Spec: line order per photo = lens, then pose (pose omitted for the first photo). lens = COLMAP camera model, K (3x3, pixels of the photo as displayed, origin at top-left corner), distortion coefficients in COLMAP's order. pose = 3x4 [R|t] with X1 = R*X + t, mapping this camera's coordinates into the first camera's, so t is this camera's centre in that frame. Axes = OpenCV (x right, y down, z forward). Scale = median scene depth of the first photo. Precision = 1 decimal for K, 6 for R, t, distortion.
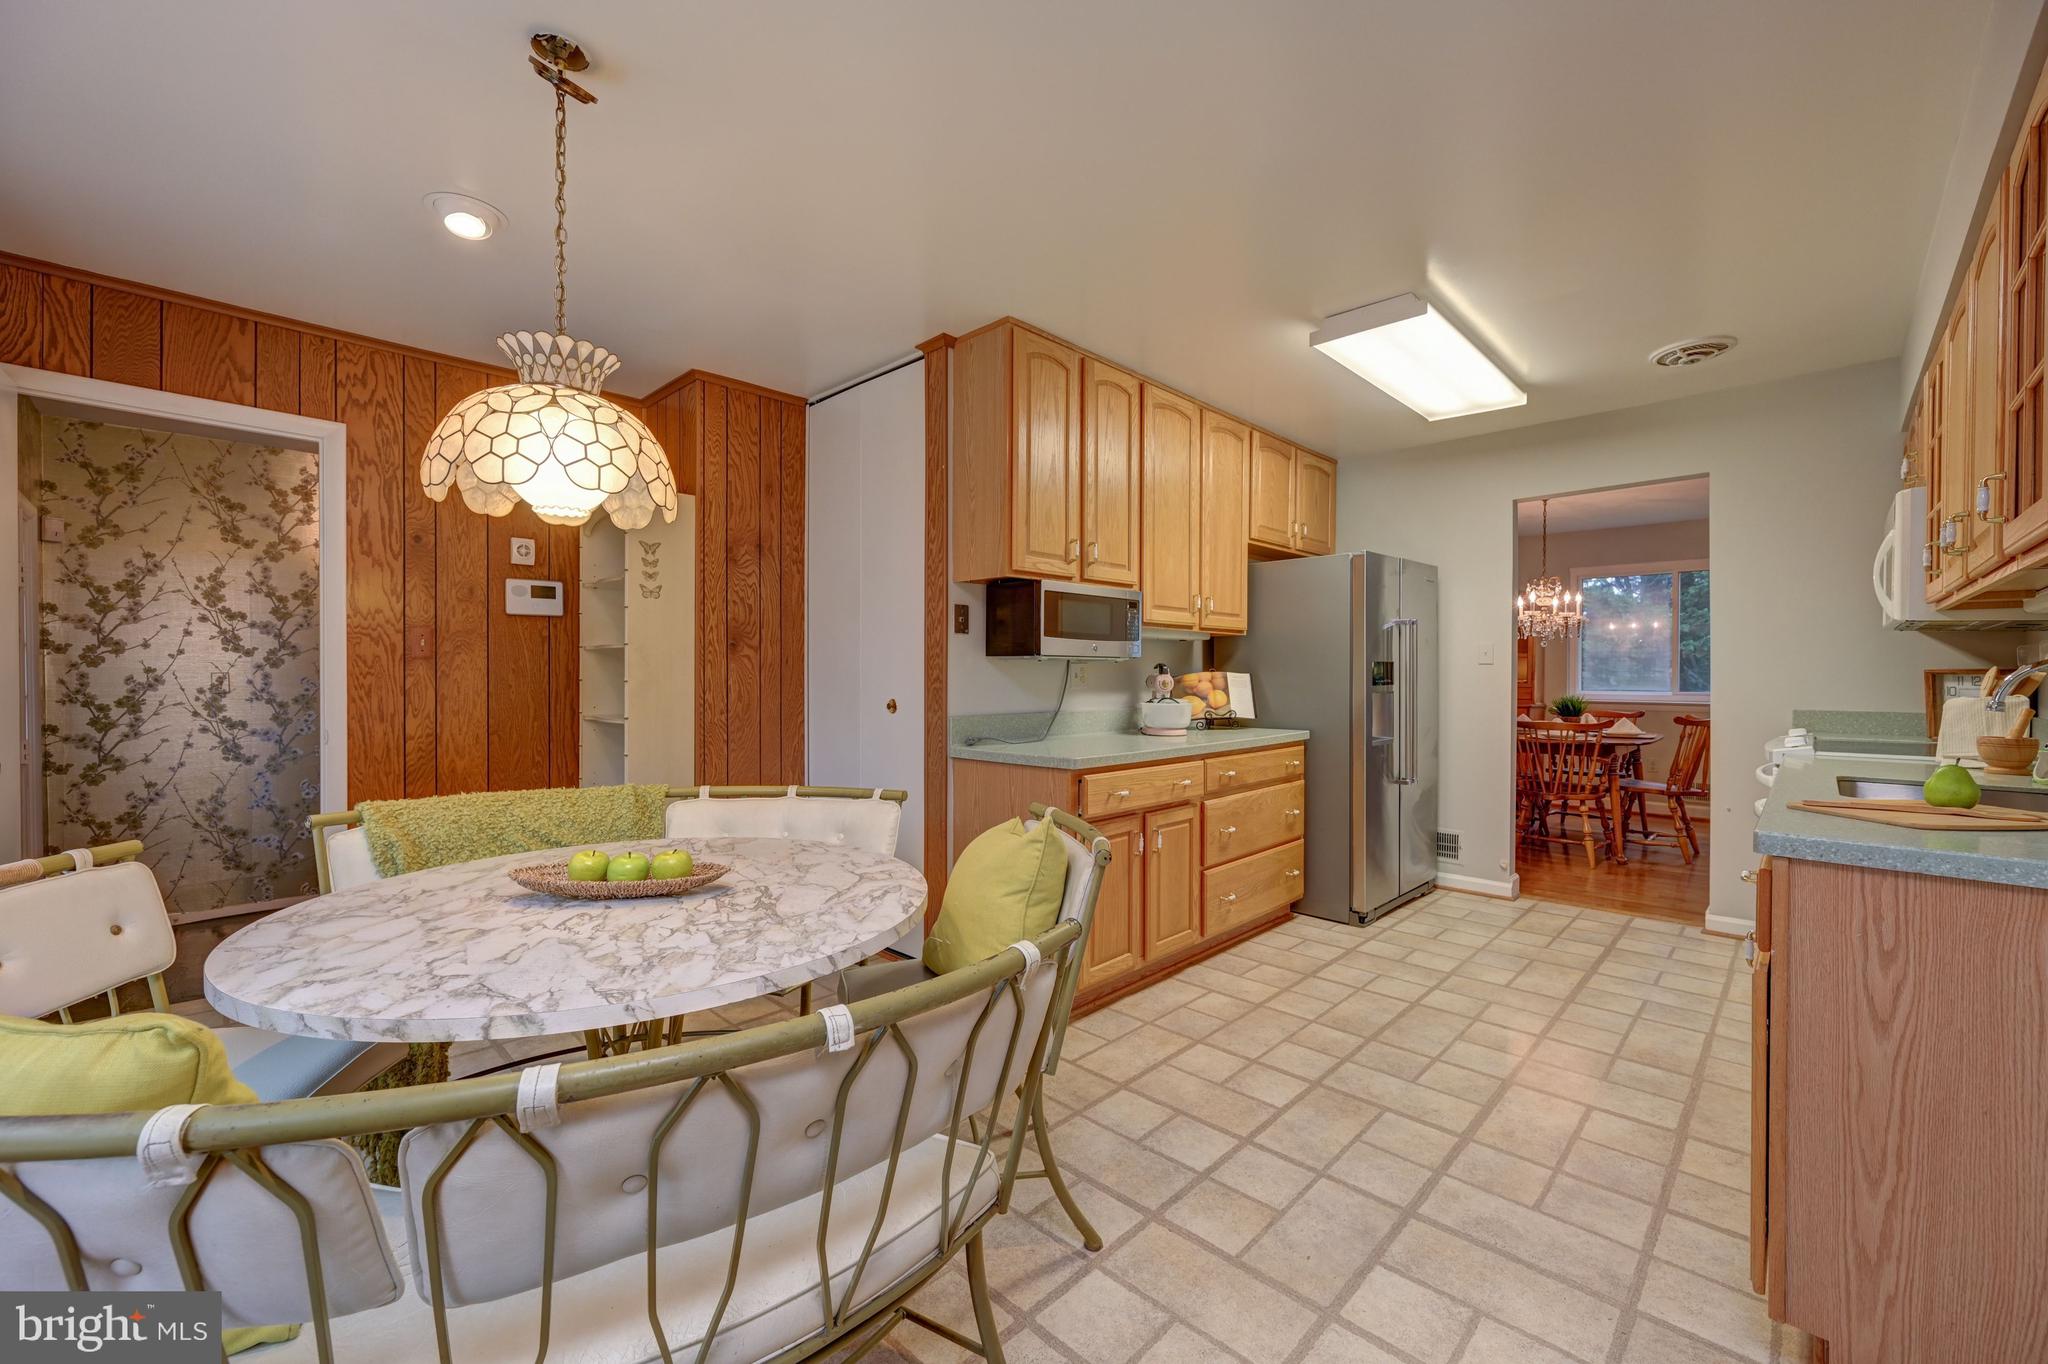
lens RADIAL K [[810.6, 0, 1034.3], [0, 810.6, 682.8], [0, 0, 1]] dist [-0.003097, 0.000752]
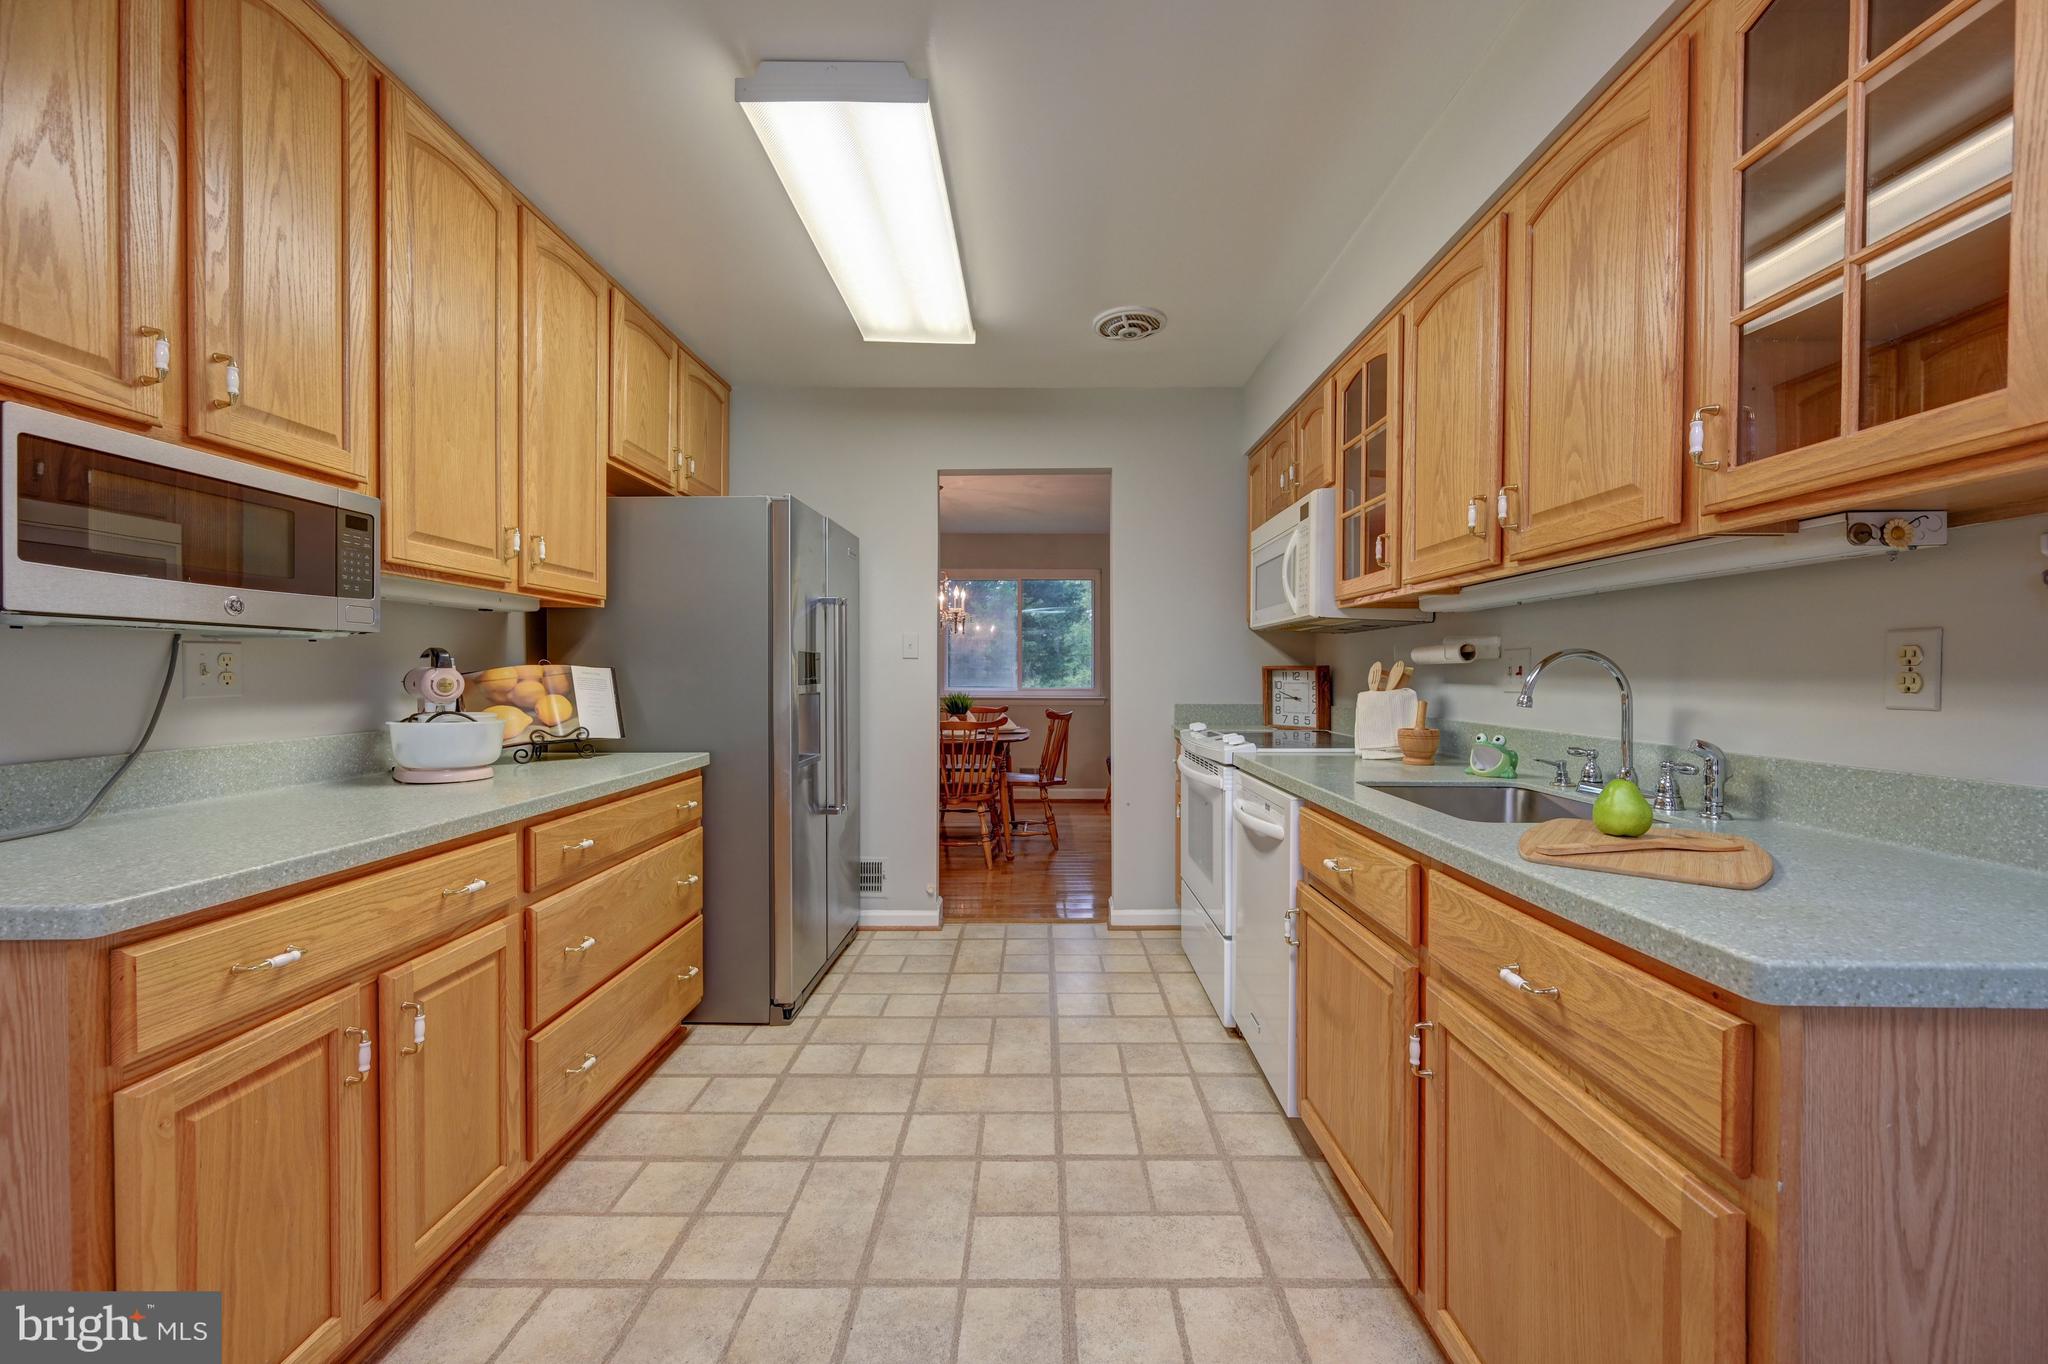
lens RADIAL K [[810.6, 0, 1038.9], [0, 810.6, 680.2], [0, 0, 1]] dist [-0.003097, 0.000752]
pose [[0.718871, -0.006165, 0.695116, 0.078554], [0.006842, 0.999975, 0.001792, -0.000418], [-0.695110, 0.003468, 0.718895, 0.373026]]
